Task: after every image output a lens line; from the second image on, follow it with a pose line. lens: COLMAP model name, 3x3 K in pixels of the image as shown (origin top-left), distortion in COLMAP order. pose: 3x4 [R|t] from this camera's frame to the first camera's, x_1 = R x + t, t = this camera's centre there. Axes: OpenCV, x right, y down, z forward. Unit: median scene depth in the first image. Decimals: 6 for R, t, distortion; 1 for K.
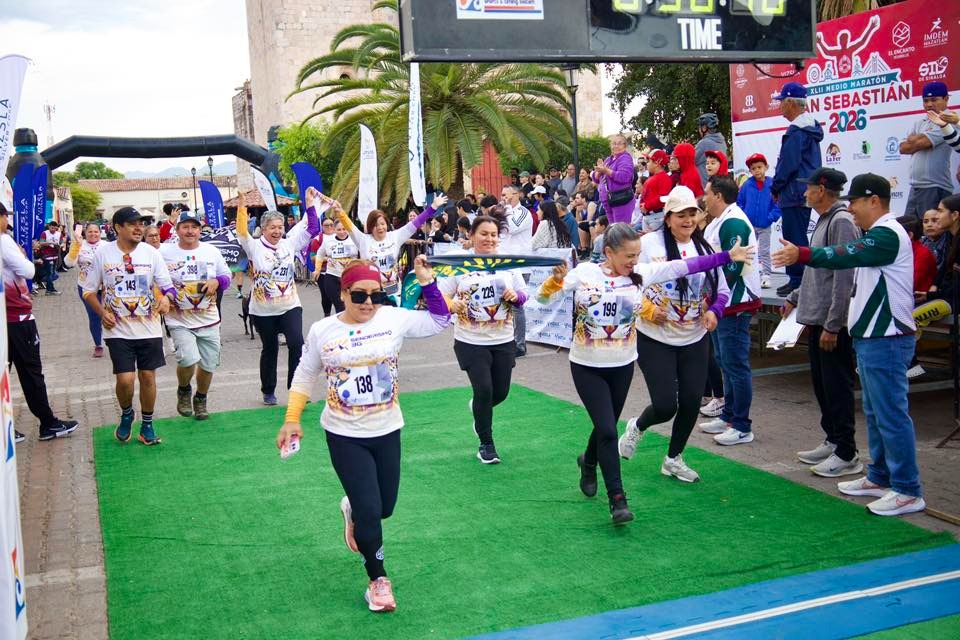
lens RADIAL K [[1082.2, 0, 480.0], [0, 1082.2, 320.0], [0, 0, 1]] dist [-0.021028, 0.022539]
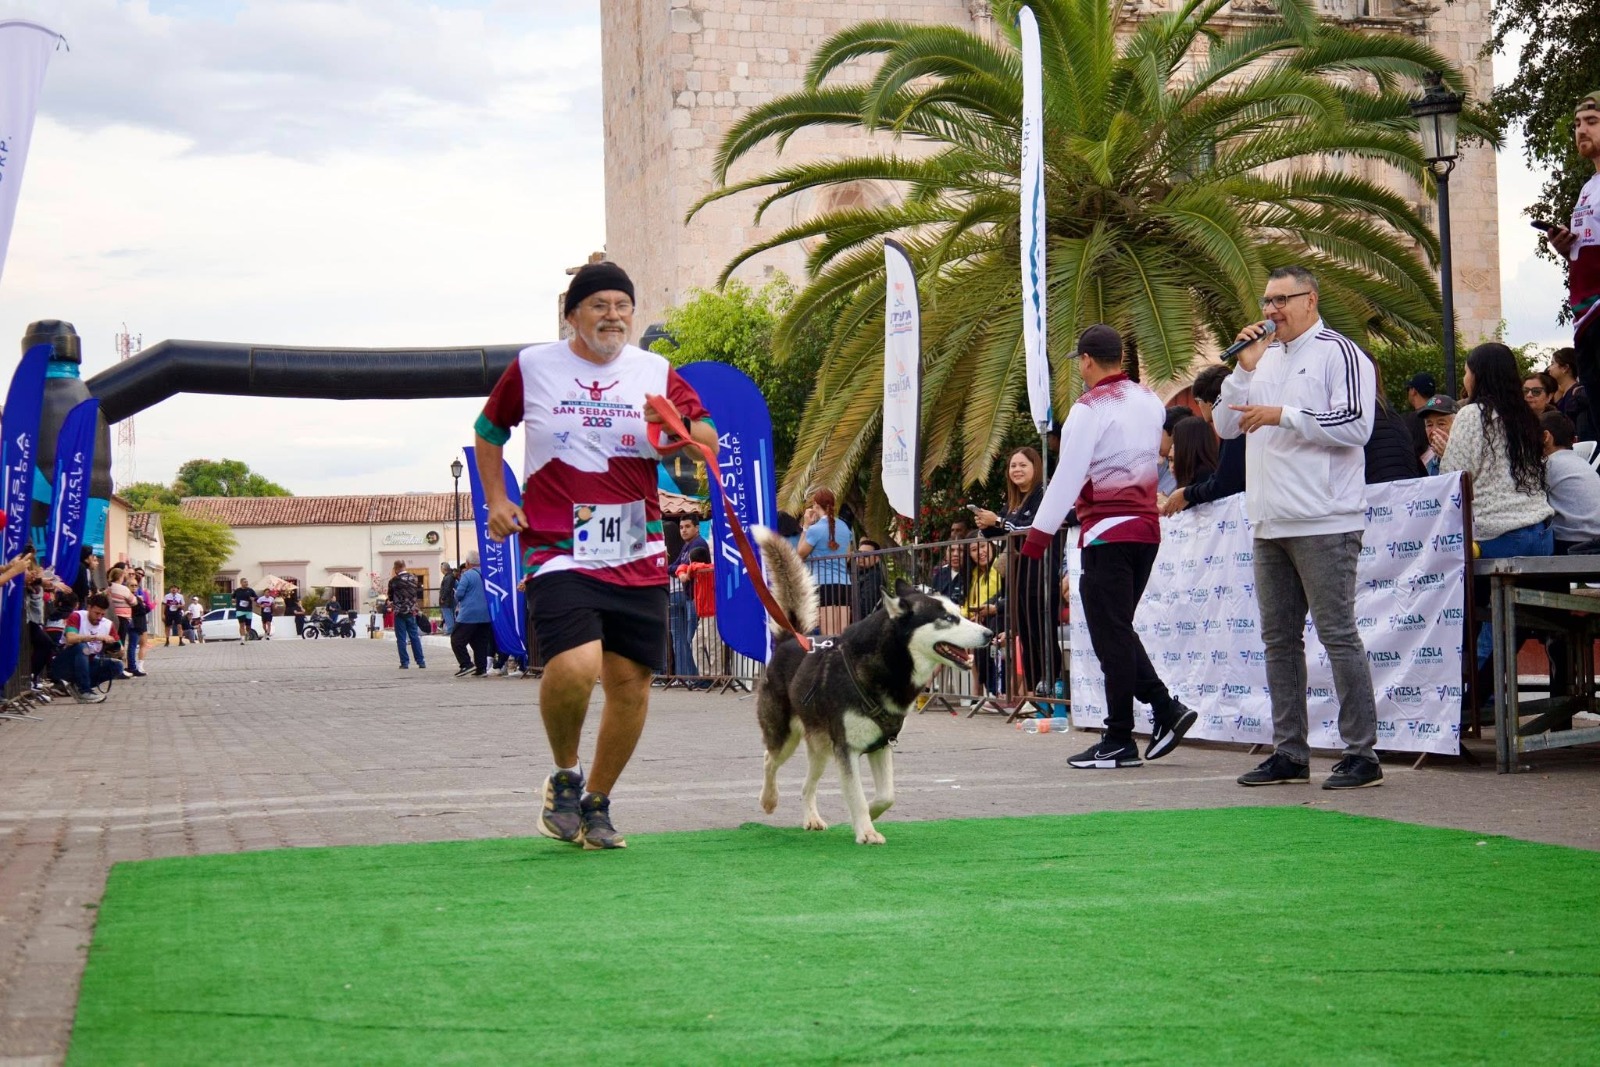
lens RADIAL K [[2758.7, 0, 811.3], [0, 2758.7, 539.2], [0, 0, 1]] dist [-0.033439, 0.216952]
pose [[0.991424, 0.016815, -0.129599, -0.004381], [-0.032861, 0.991900, -0.122695, 0.034930], [0.126486, 0.125902, 0.983946, 0.040845]]
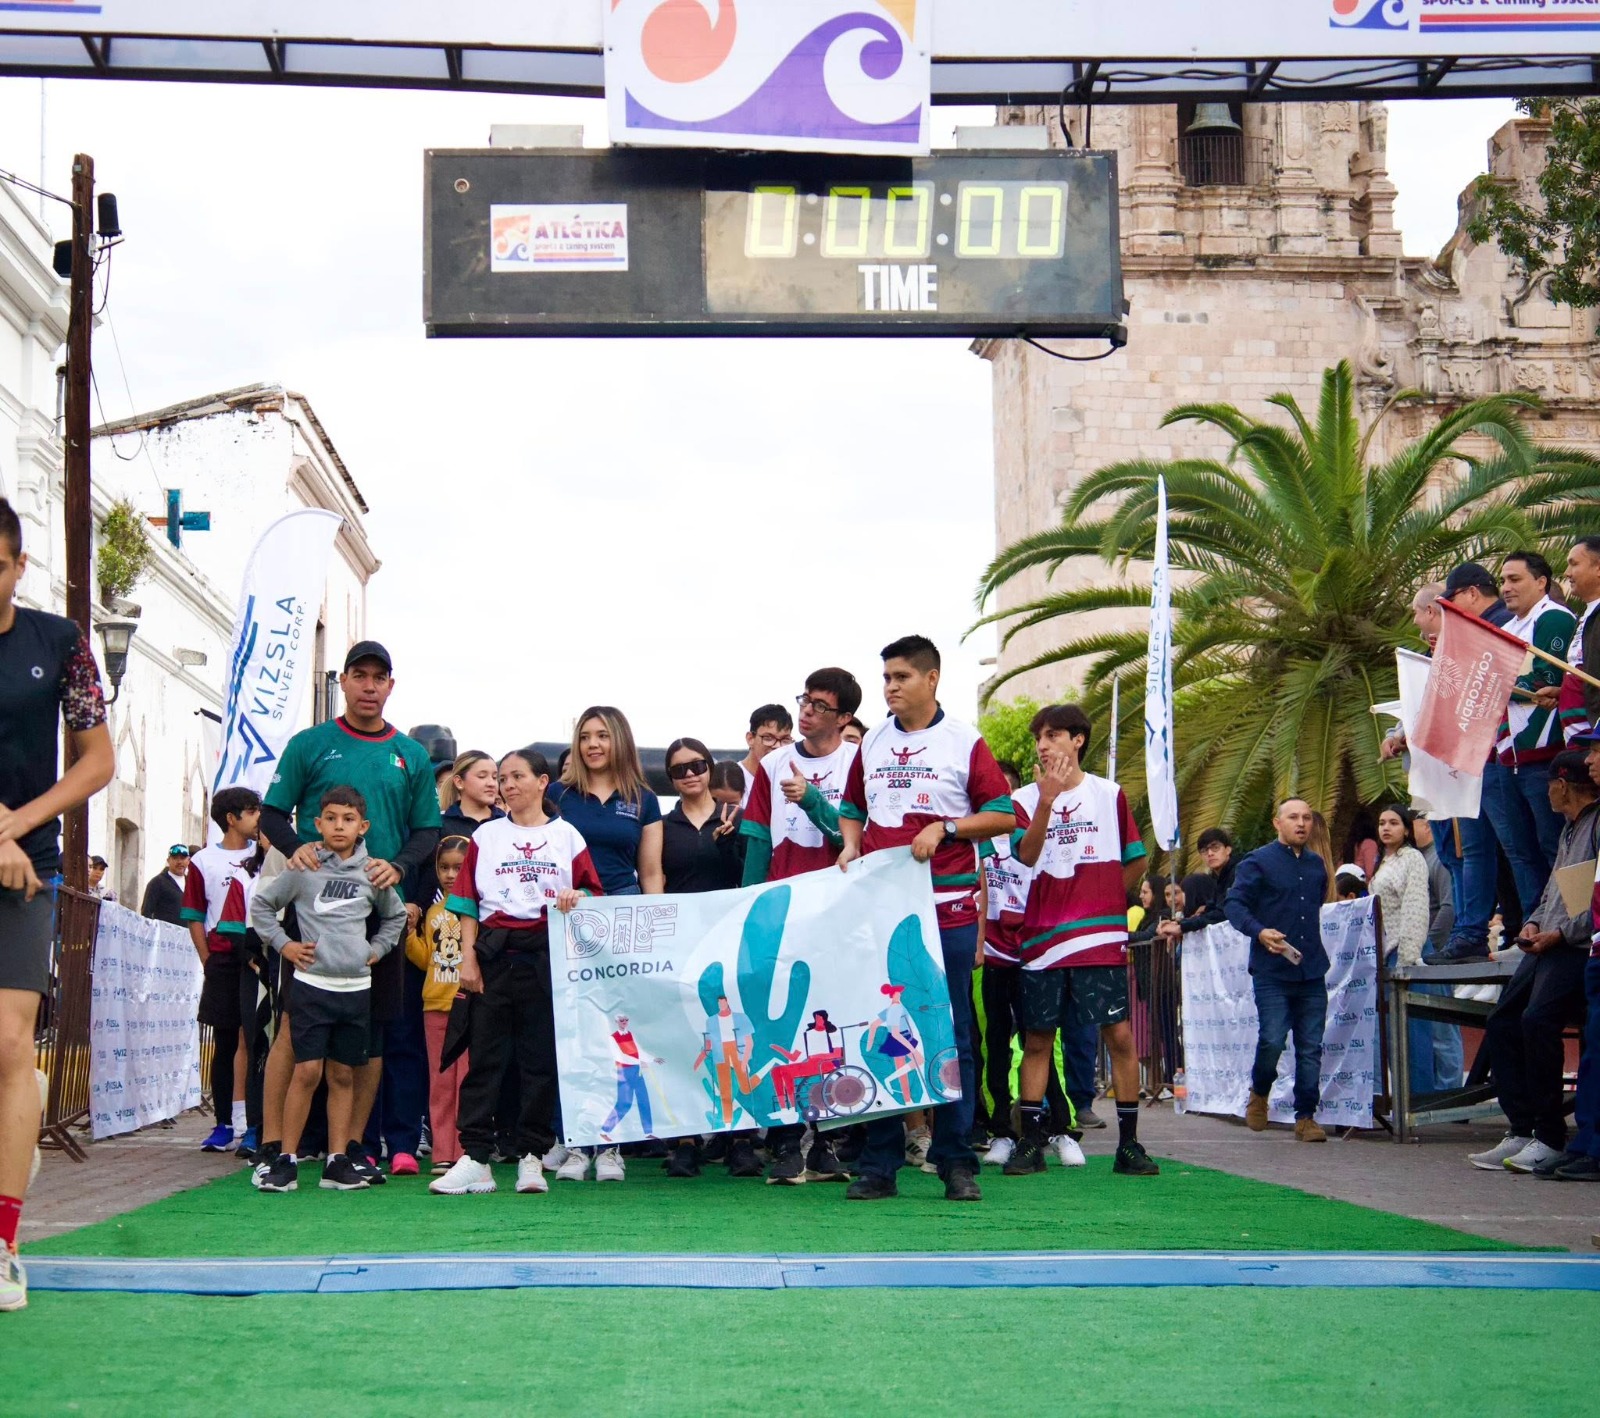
lens RADIAL K [[2914.5, 0, 665.5], [0, 2914.5, 712.2], [0, 0, 1]] dist [0.002569, 0.059727]
pose [[0.941641, 0.004737, -0.336586, 0.099895], [-0.071578, 0.979852, -0.186458, 0.047628], [0.328922, 0.199668, 0.923008, -0.089444]]
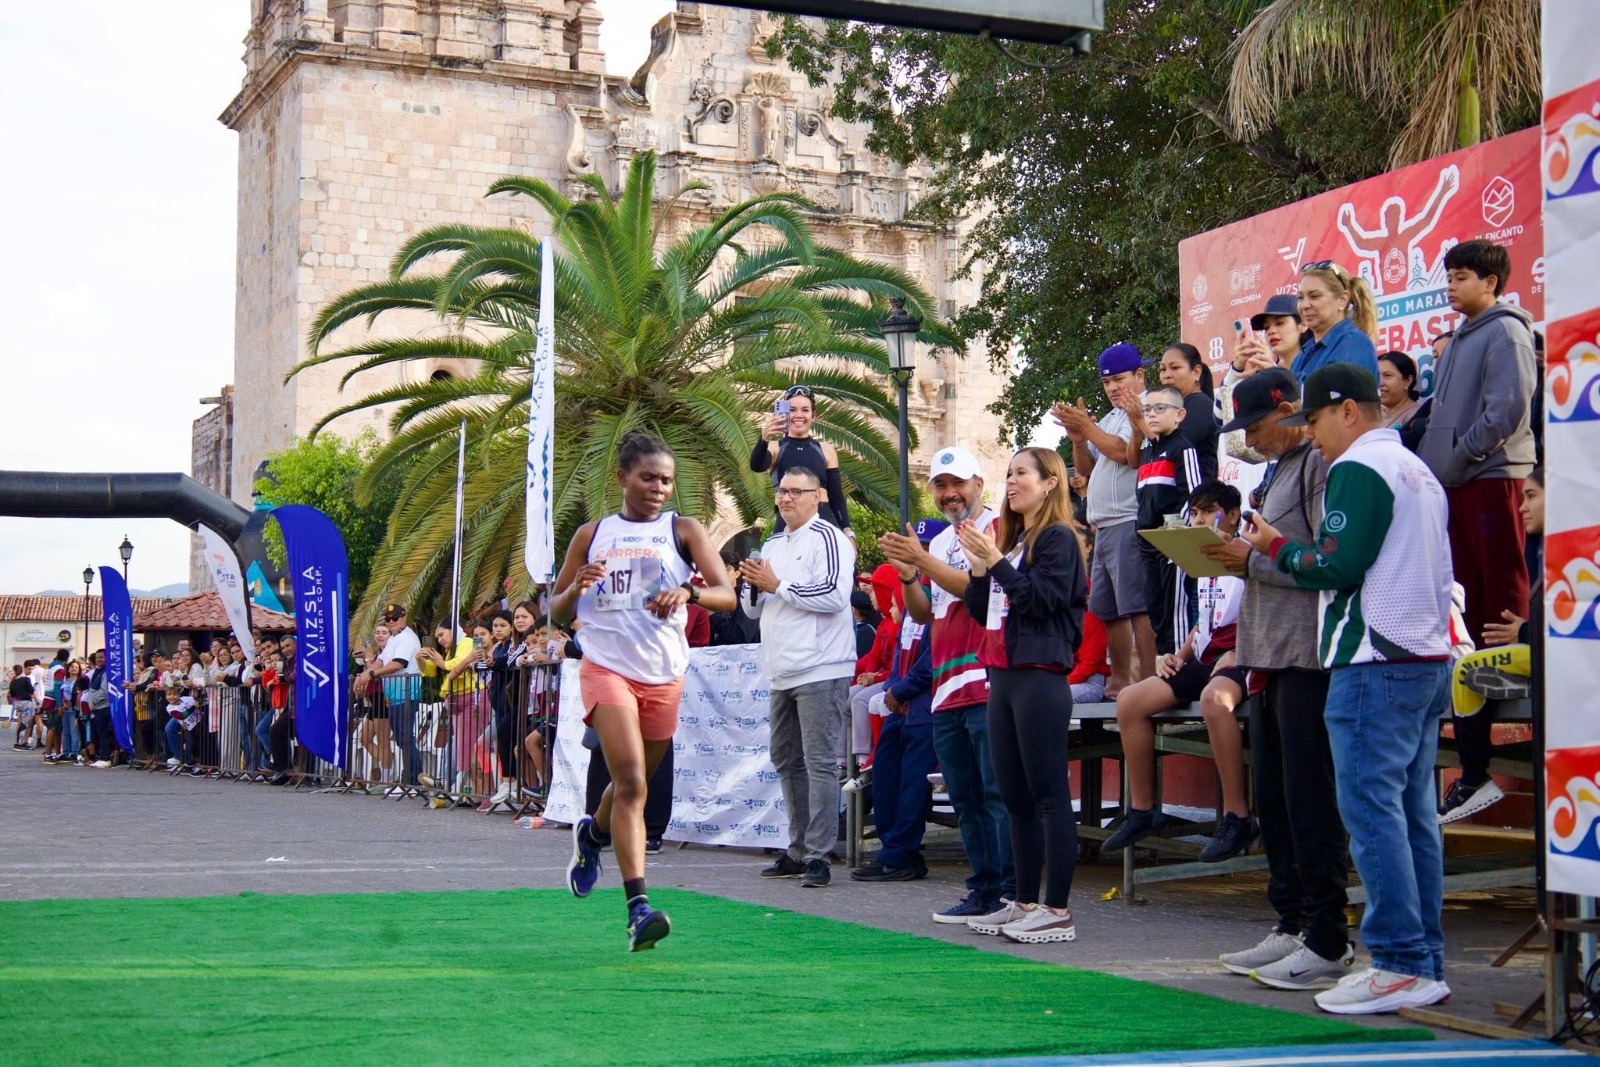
lens RADIAL K [[2484.4, 0, 800.0], [0, 2484.4, 533.5], [0, 0, 1]] dist [-0.014110, 0.176749]
pose [[0.998537, 0.051338, 0.016950, 0.024154], [-0.047553, 0.983167, -0.176410, 0.037840], [-0.025722, 0.175346, 0.984171, -0.029790]]
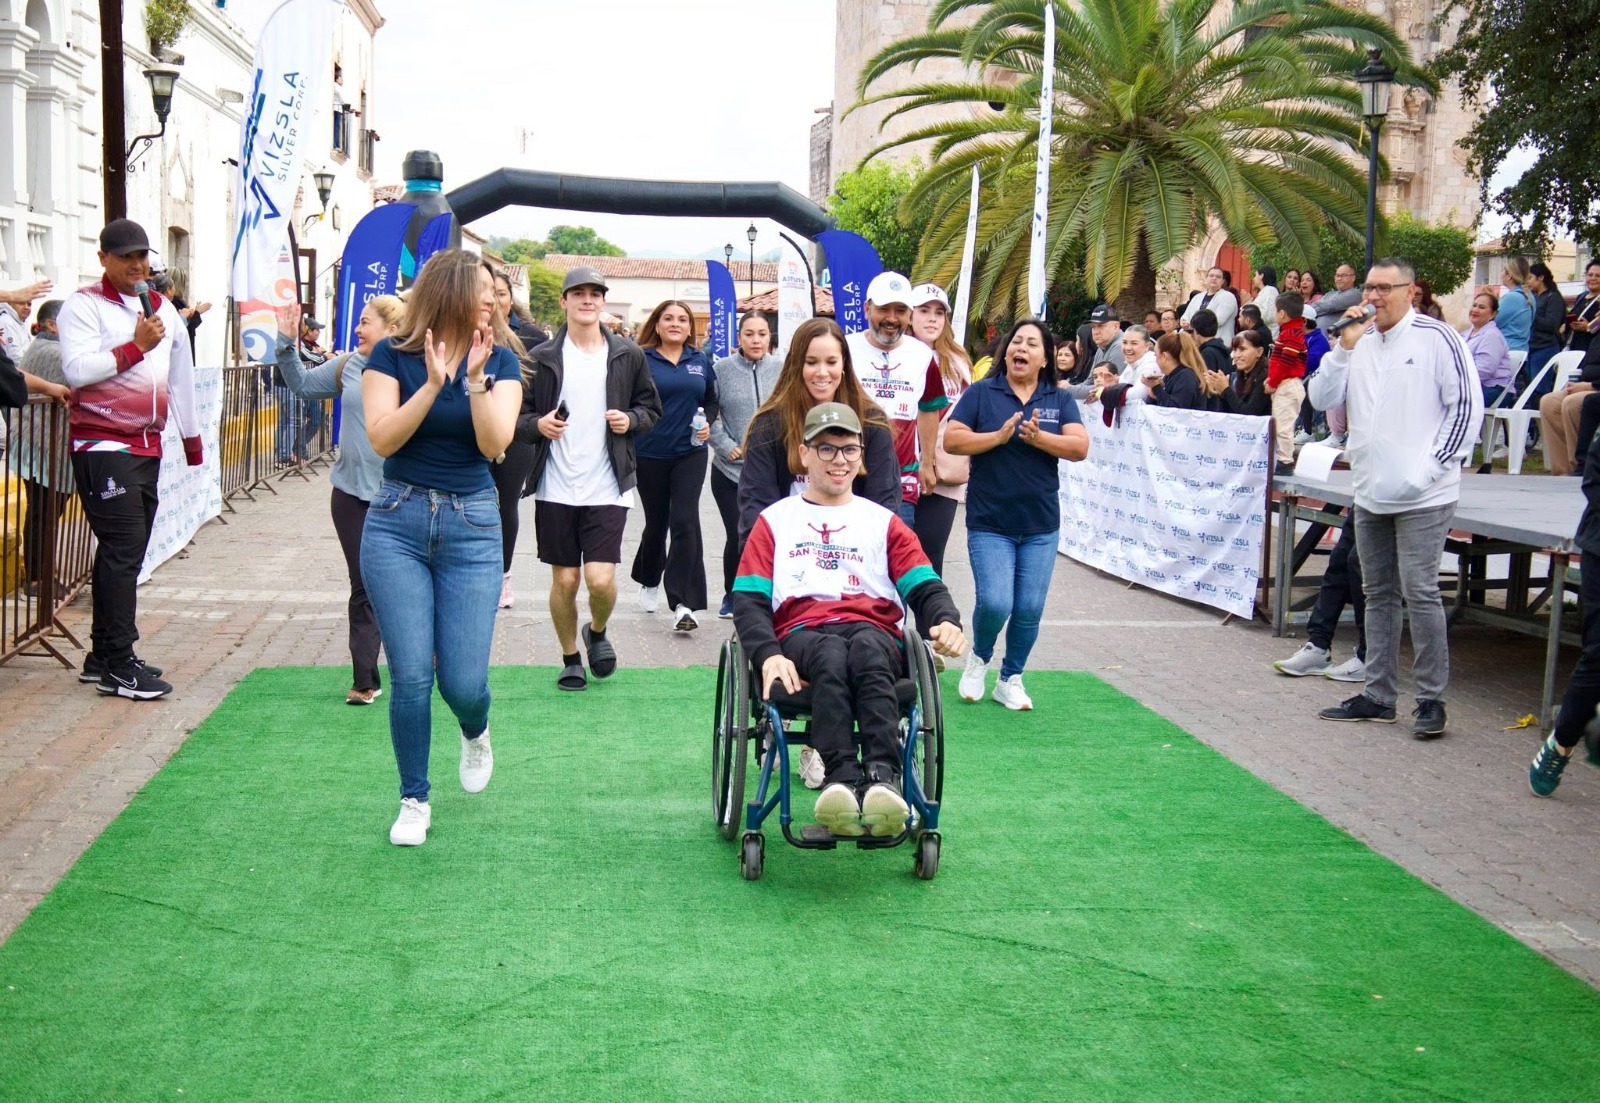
lens RADIAL K [[1933.8, 0, 821.8], [0, 1933.8, 559.4], [0, 0, 1]] dist [-0.031303, 0.062788]
pose [[0.973353, 0.099752, -0.206479, 0.035311], [-0.097923, 0.995011, 0.019085, 0.000662], [0.207353, 0.001642, 0.978265, 0.048459]]
